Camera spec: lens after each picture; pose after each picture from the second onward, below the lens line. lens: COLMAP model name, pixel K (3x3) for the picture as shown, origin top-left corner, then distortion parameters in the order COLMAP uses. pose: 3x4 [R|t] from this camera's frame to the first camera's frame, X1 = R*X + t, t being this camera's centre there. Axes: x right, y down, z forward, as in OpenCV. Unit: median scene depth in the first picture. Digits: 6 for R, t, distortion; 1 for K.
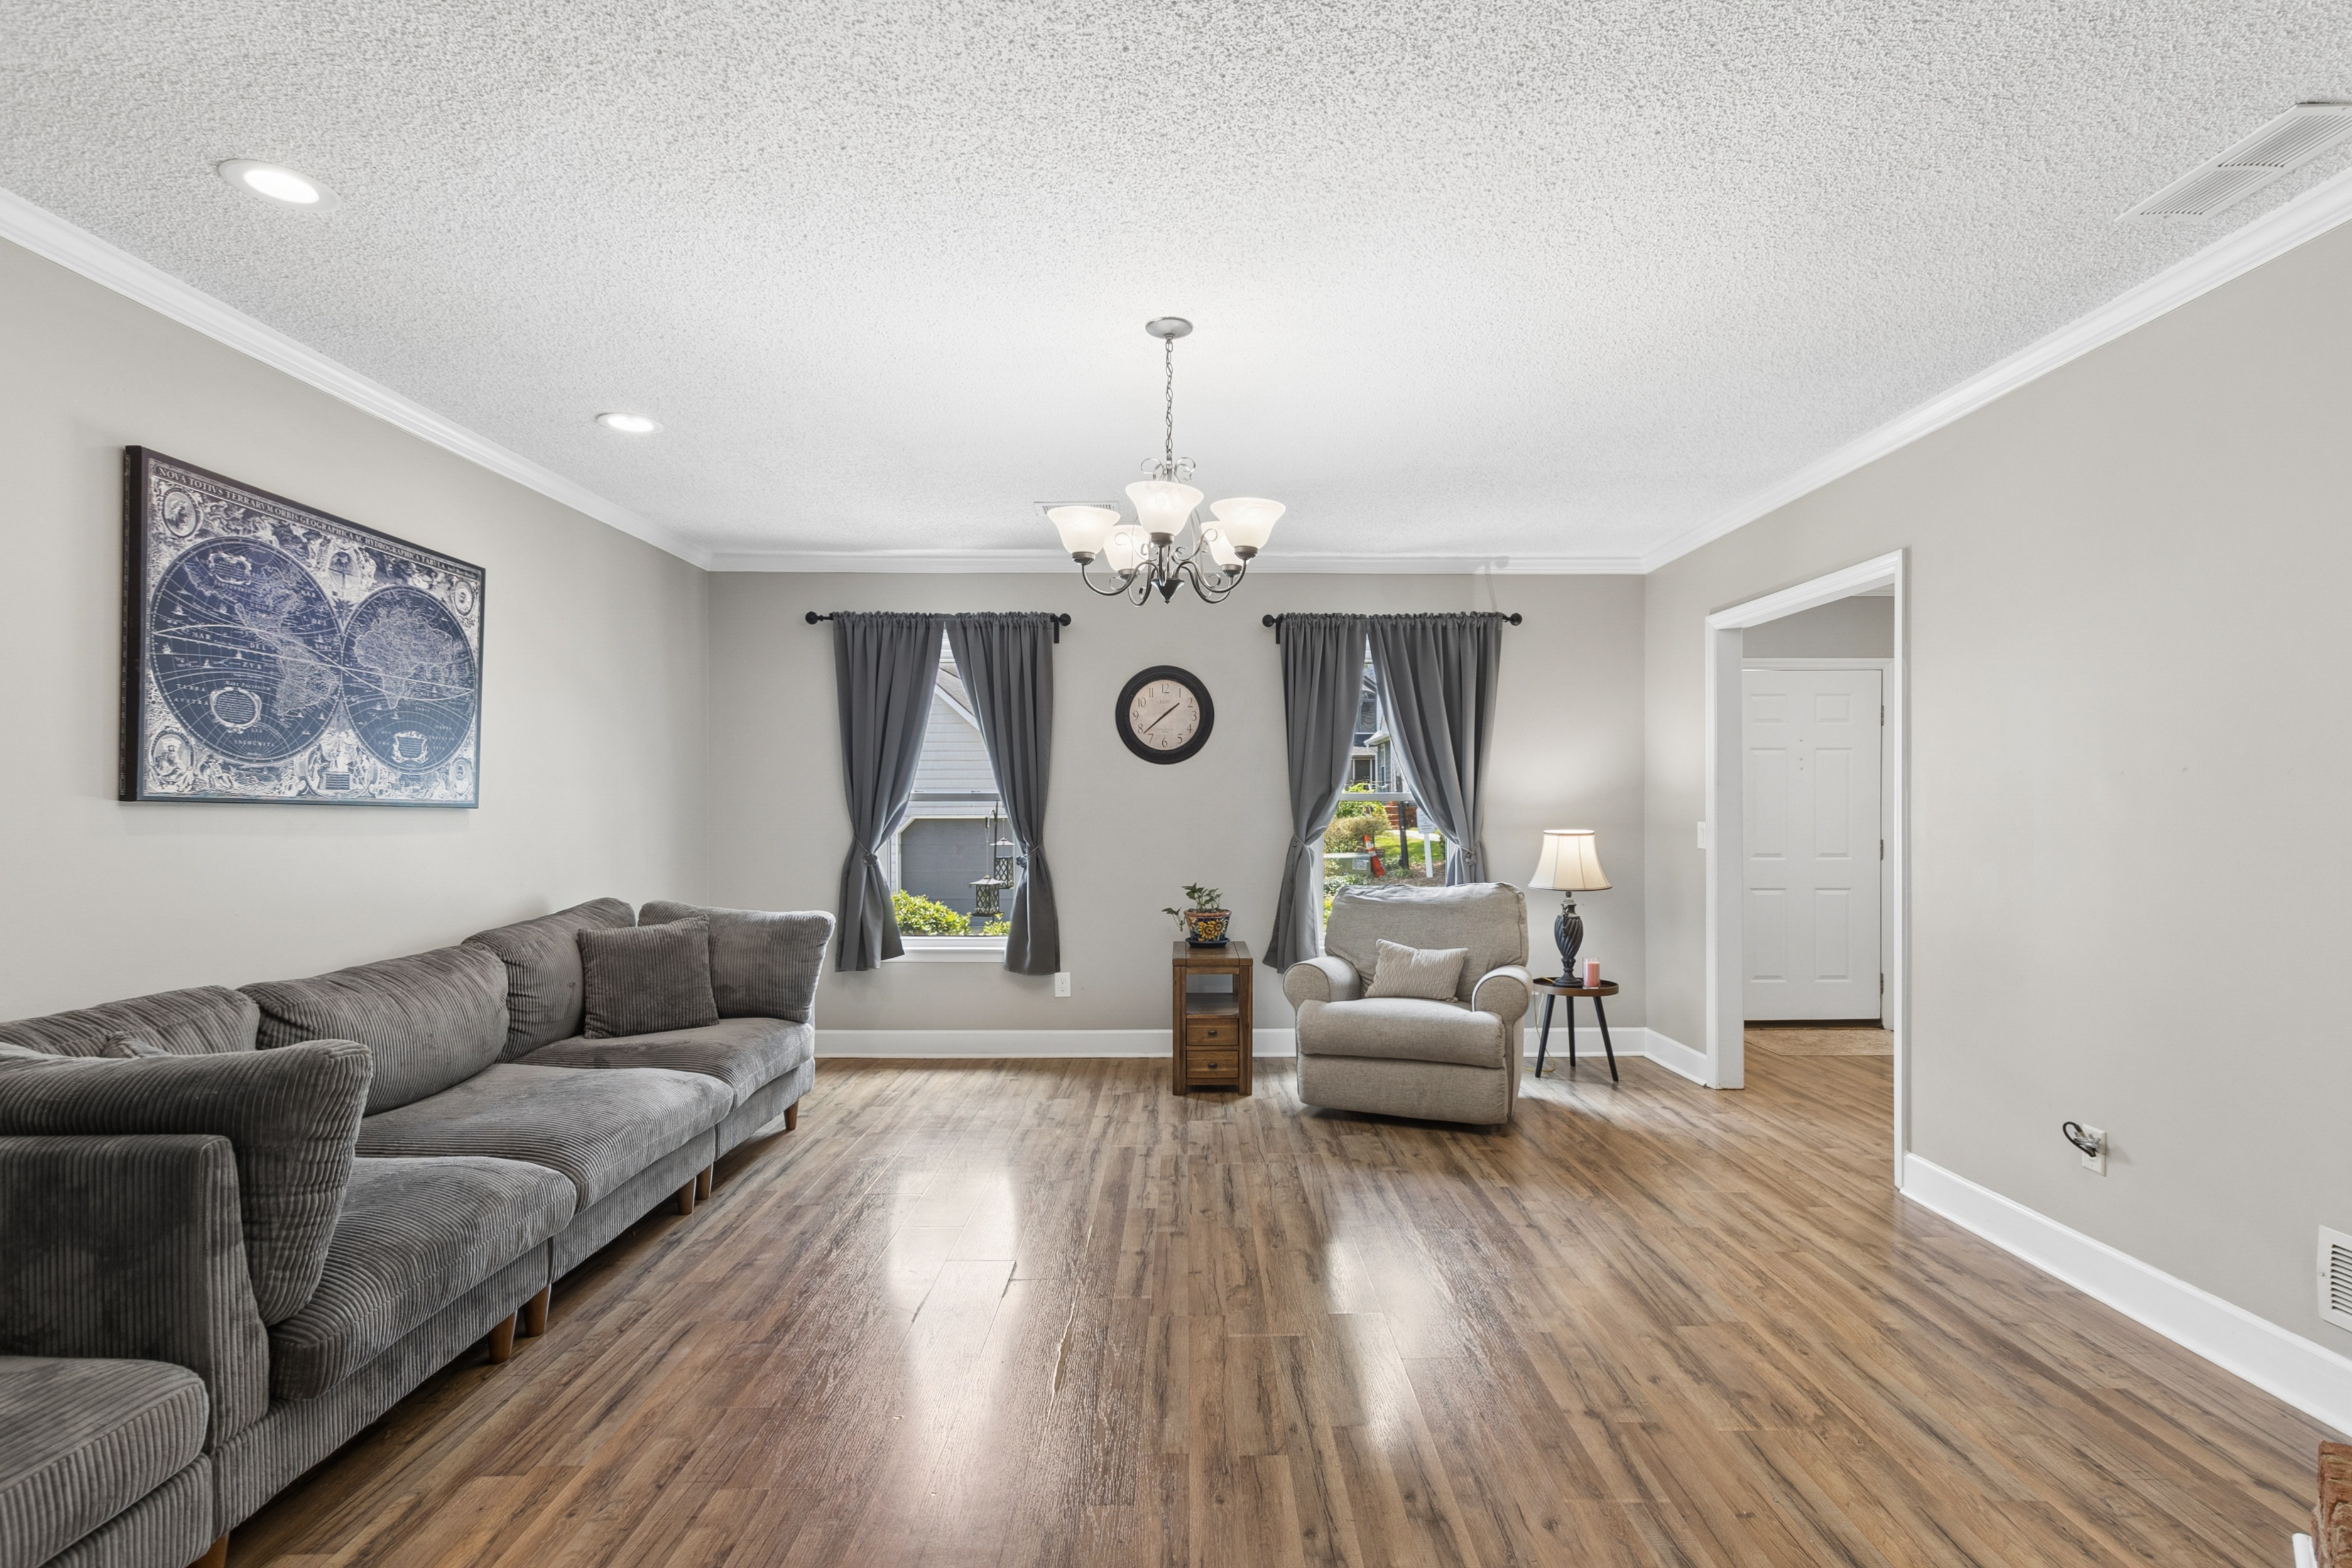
lens RADIAL K [[1110.7, 0, 1184.1], [0, 1110.7, 799.2], [0, 0, 1]] dist [0.004658, -0.000554]
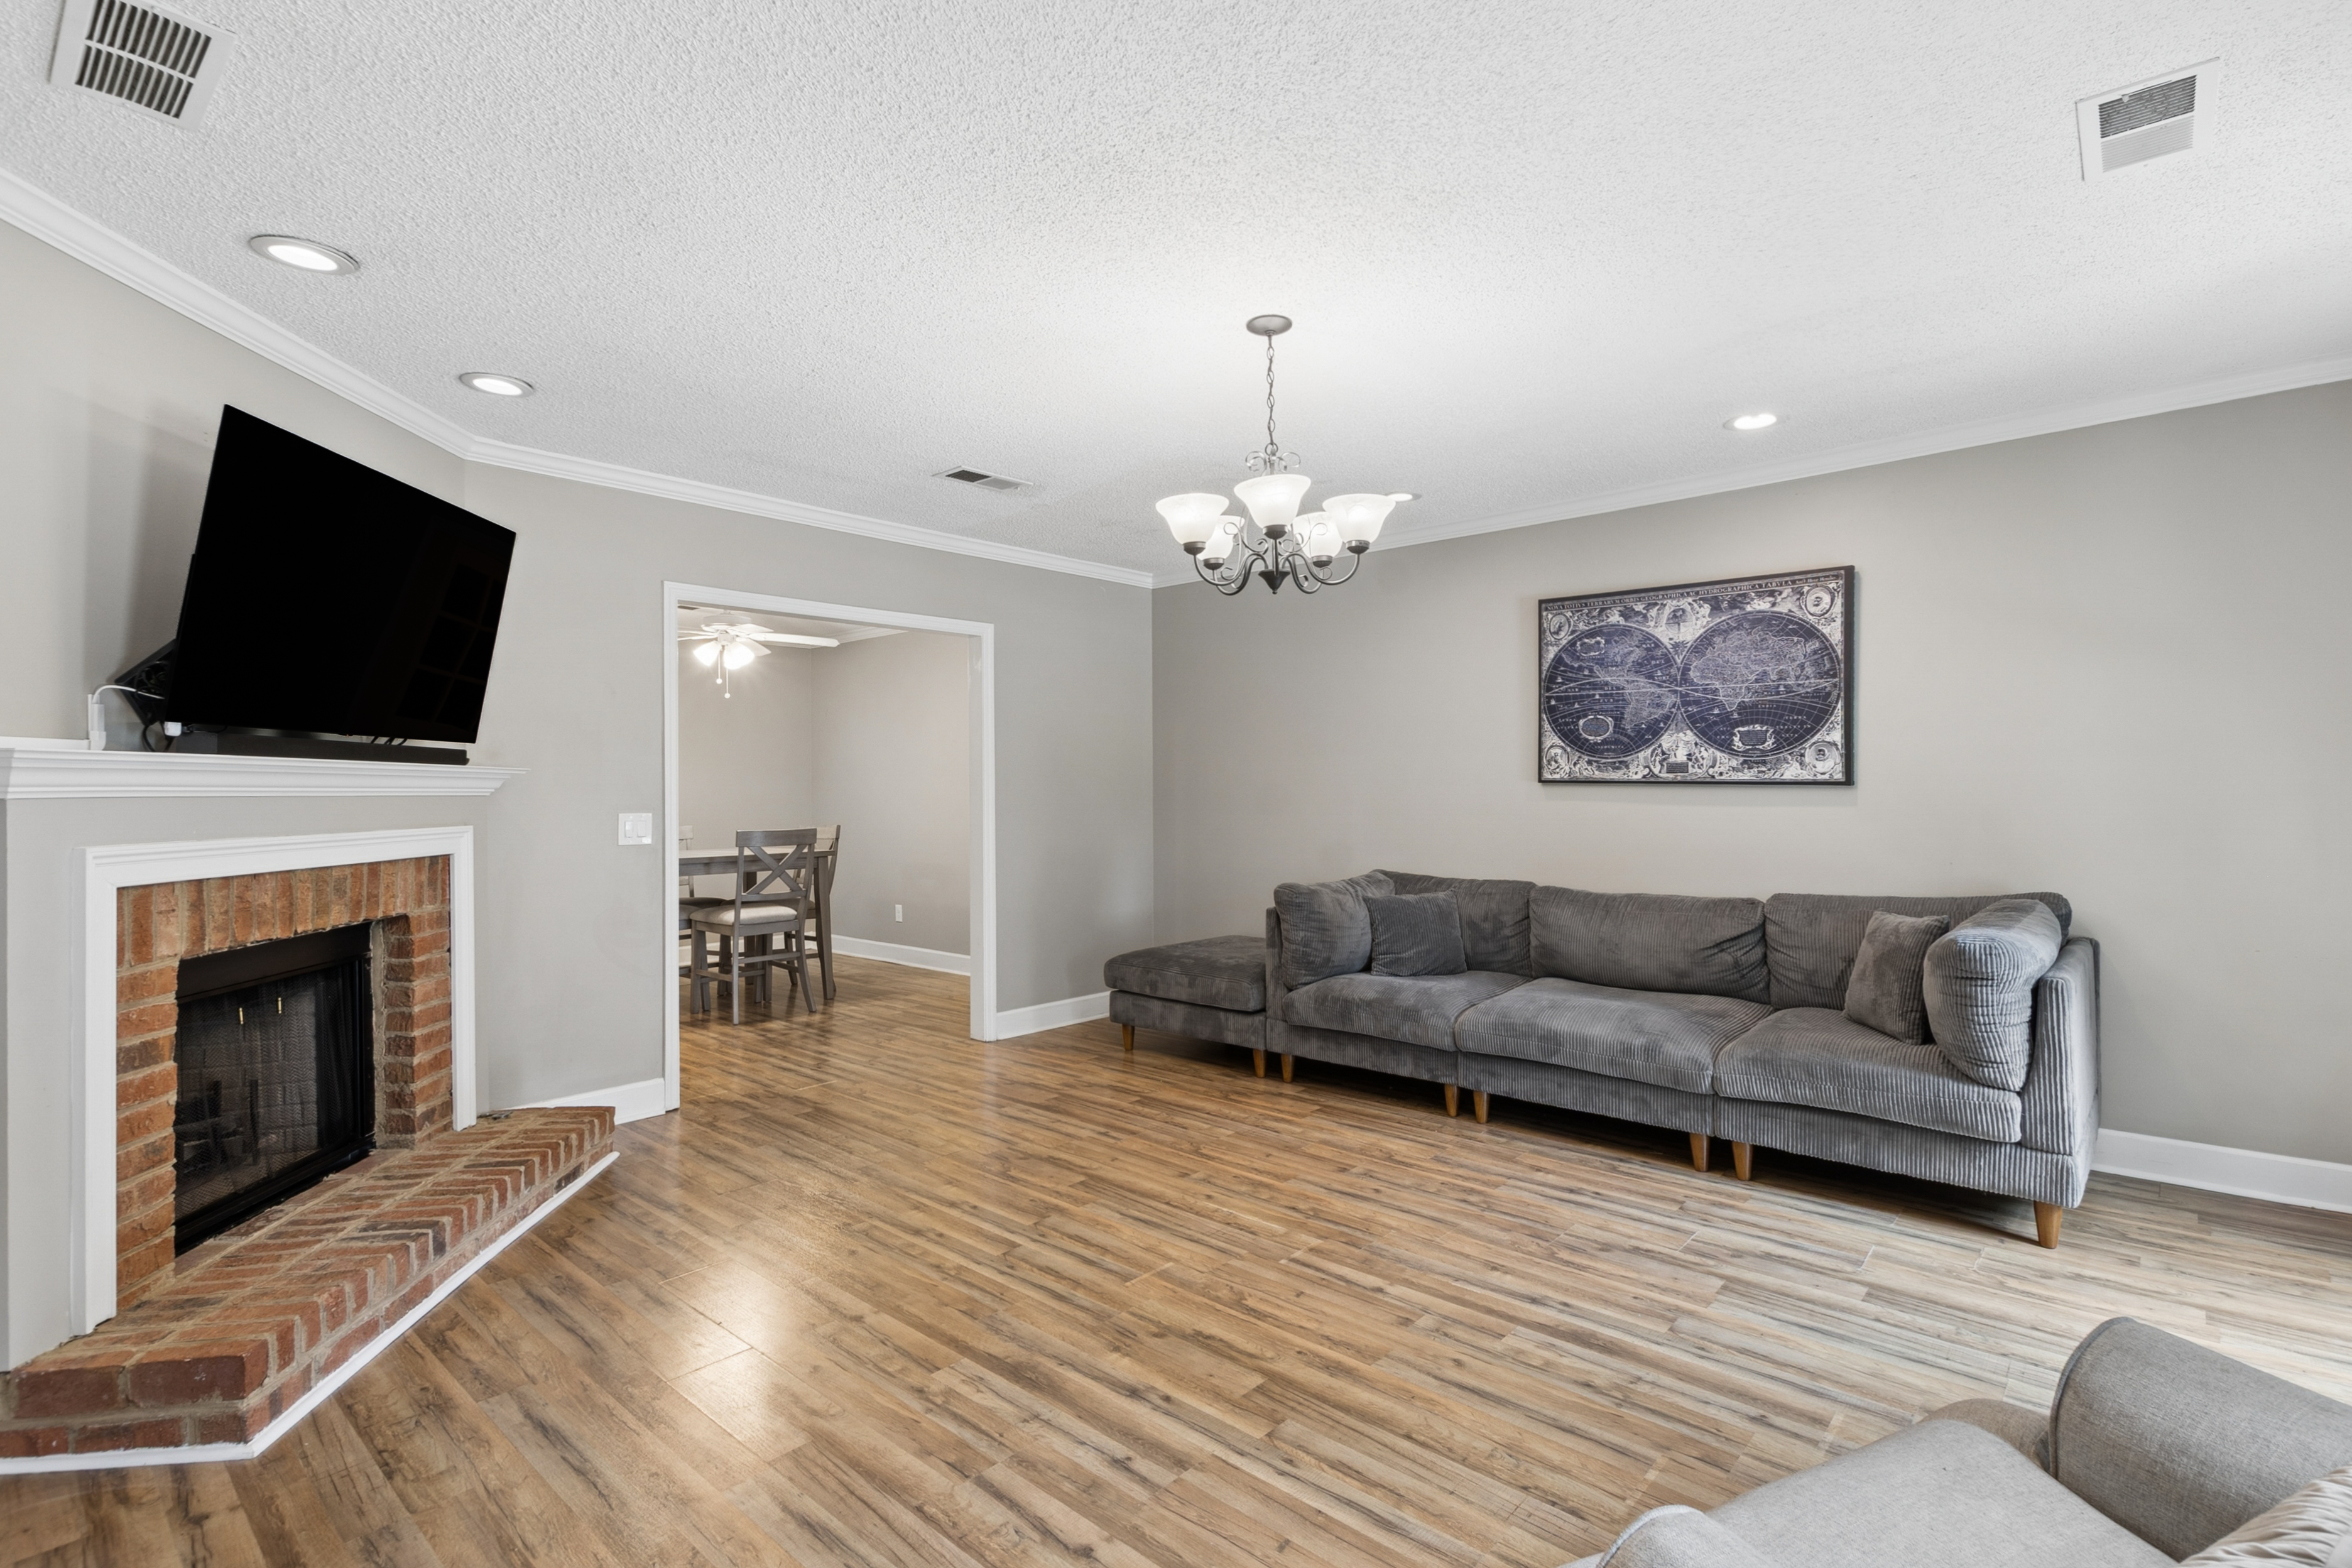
lens RADIAL K [[1110.7, 0, 1207.3], [0, 1110.7, 763.7], [0, 0, 1]] dist [0.004658, -0.000554]
pose [[-0.661717, -0.005863, -0.749731, 0.799457], [0.014735, 0.999675, -0.020822, 0.000110], [0.749609, -0.024826, -0.661415, 1.645914]]
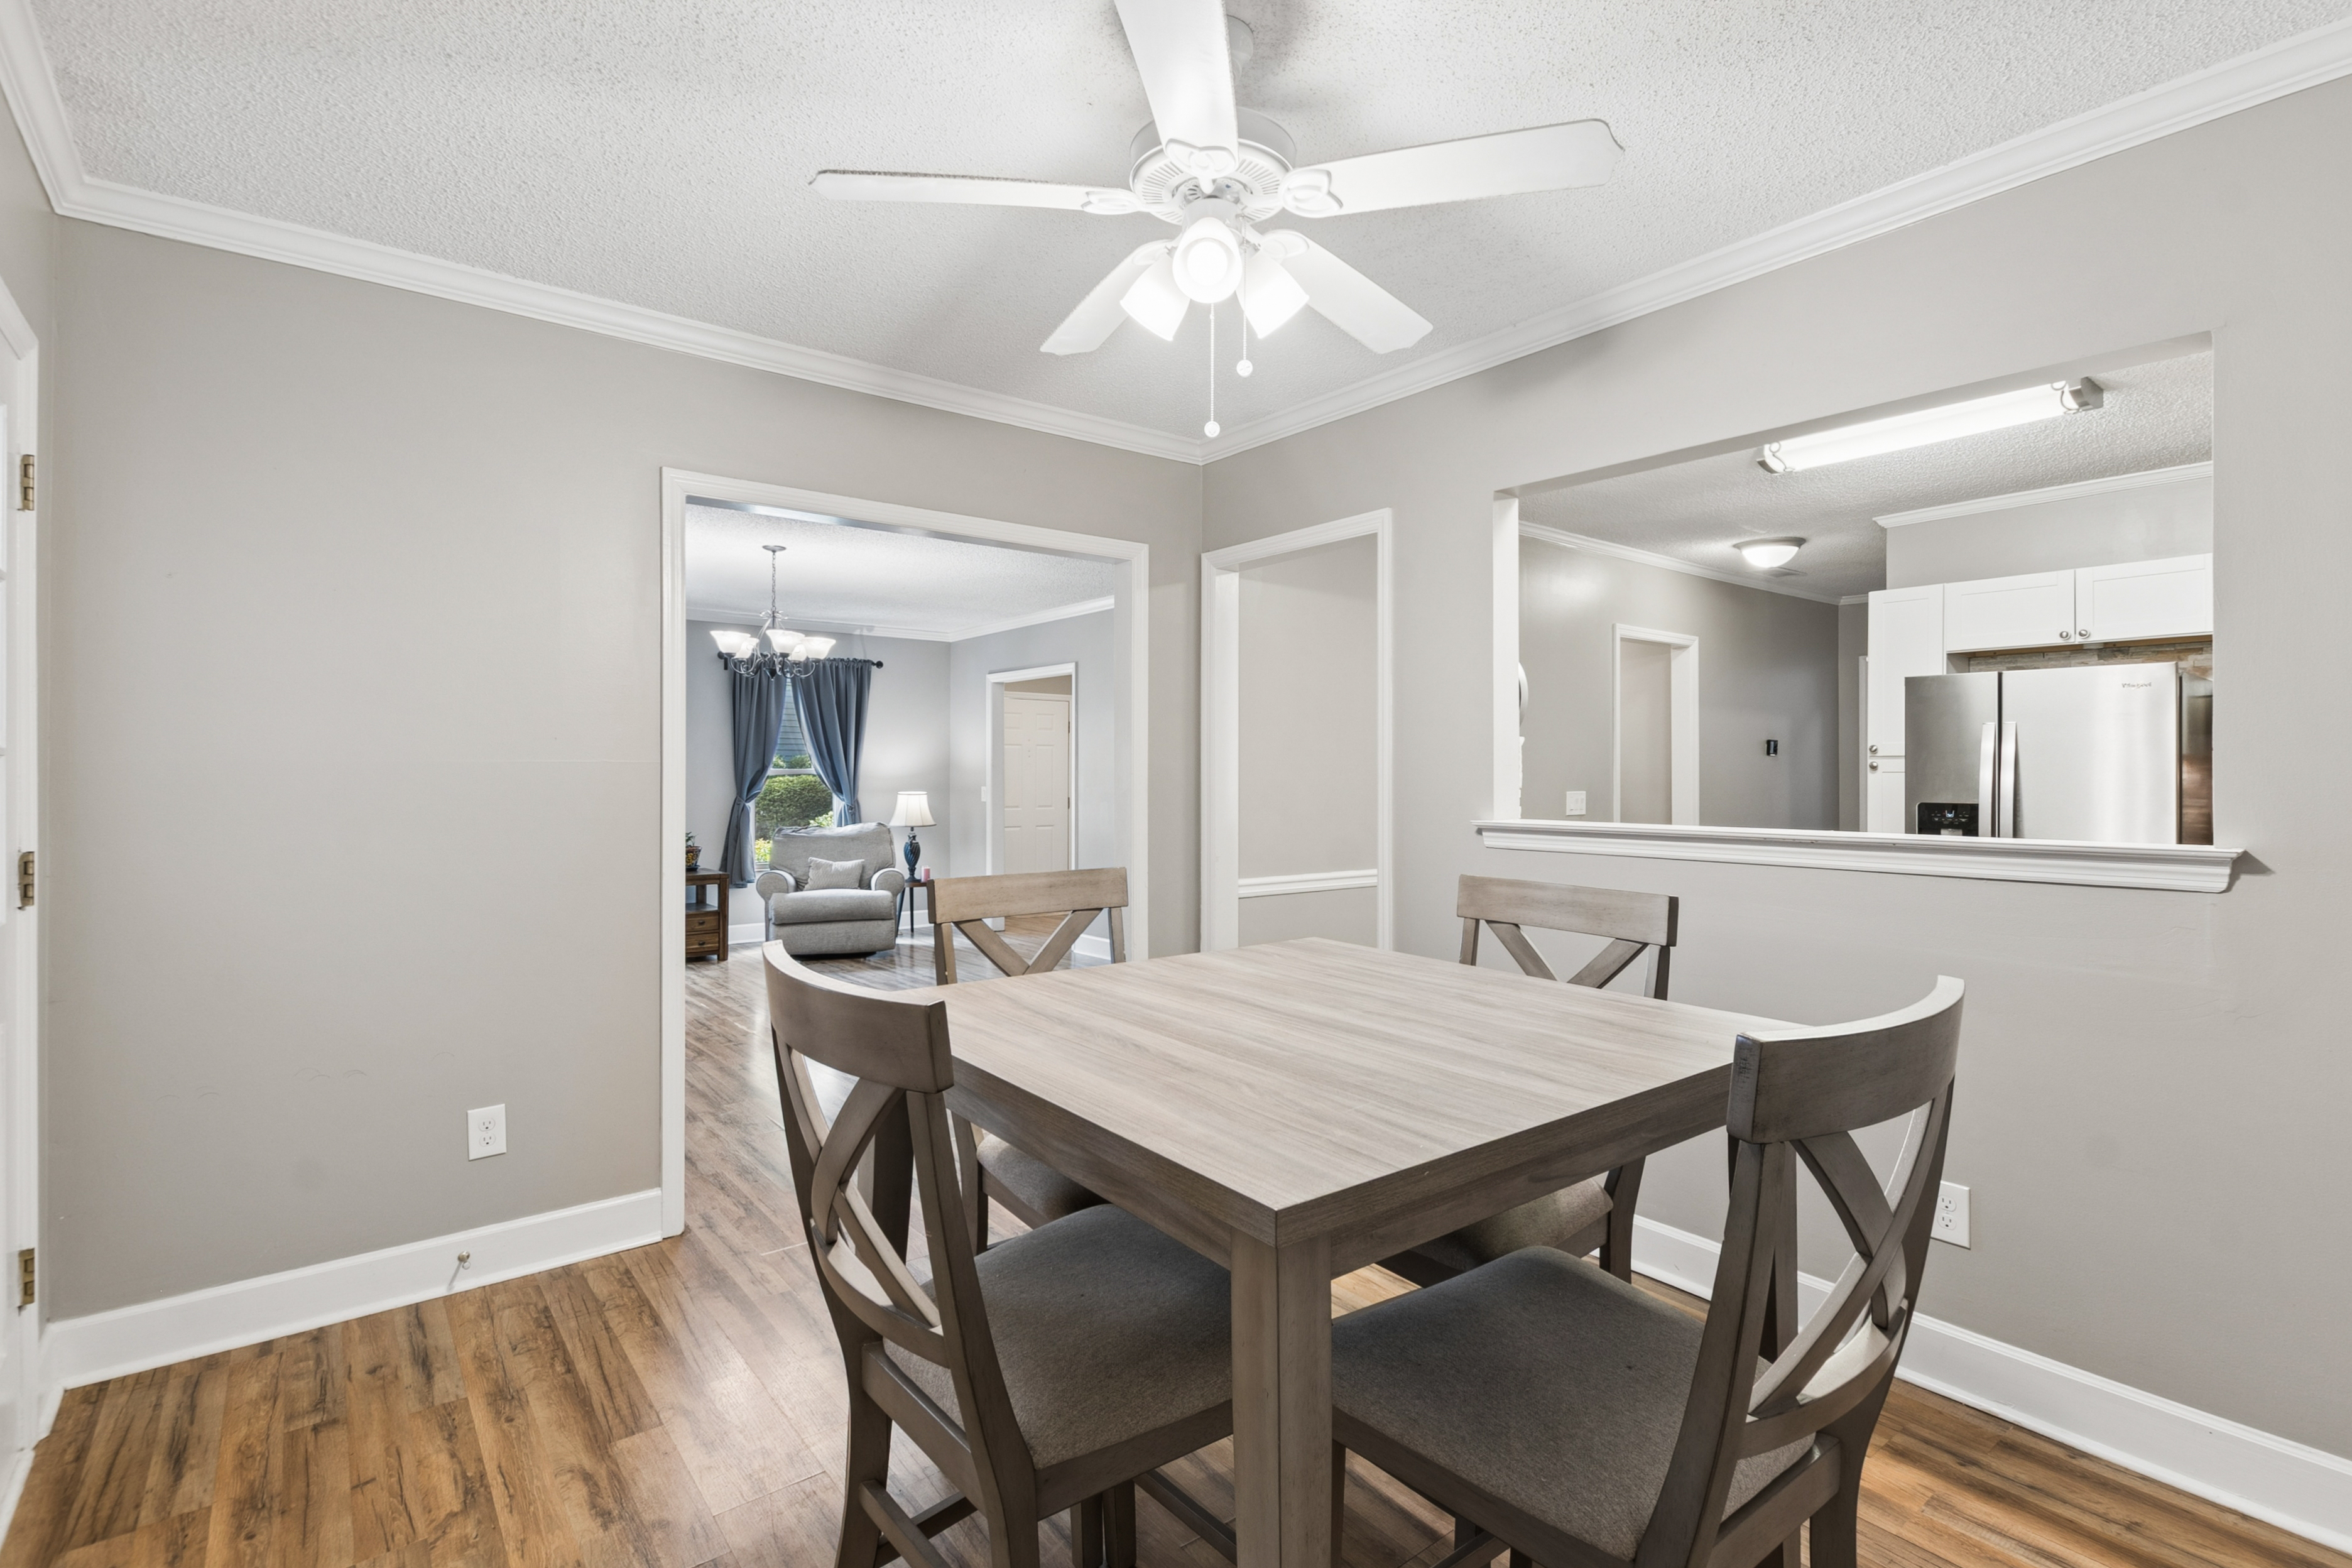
lens RADIAL K [[1110.7, 0, 1174.1], [0, 1110.7, 784.6], [0, 0, 1]] dist [0.004658, -0.000554]
pose [[0.789405, 0.002247, 0.613869, -0.003279], [-0.004499, 0.999988, 0.002125, 0.000094], [-0.613857, -0.004439, 0.789405, -0.005081]]
